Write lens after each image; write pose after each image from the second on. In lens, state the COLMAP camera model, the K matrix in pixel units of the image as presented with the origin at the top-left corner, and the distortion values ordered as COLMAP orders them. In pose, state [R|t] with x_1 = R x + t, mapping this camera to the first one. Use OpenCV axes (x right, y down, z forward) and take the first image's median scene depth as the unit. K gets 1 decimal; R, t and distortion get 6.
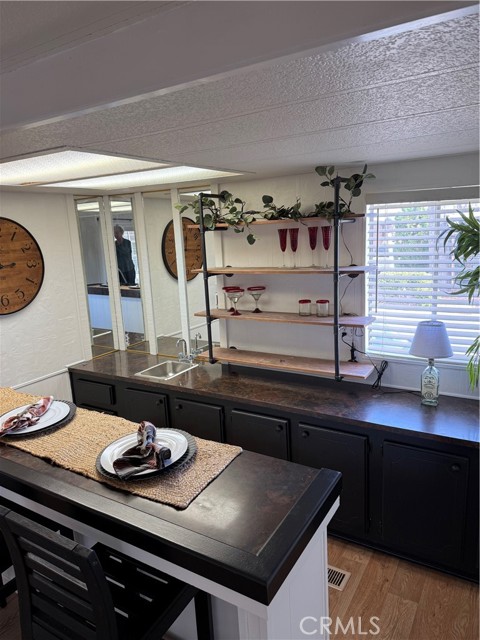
lens RADIAL K [[450.6, 0, 240.3], [0, 450.6, 292.4], [0, 0, 1]] dist [0.075971, -0.090716]
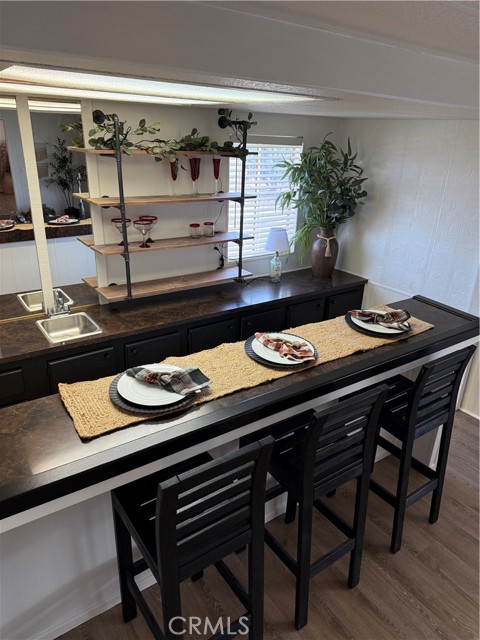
lens RADIAL K [[451.3, 0, 239.6], [0, 451.3, 301.9], [0, 0, 1]] dist [0.058390, -0.091192]
pose [[0.361543, -0.240875, 0.900703, -0.890986], [0.079517, 0.970497, 0.227622, -0.043541], [-0.928958, -0.010674, 0.370031, 0.458911]]
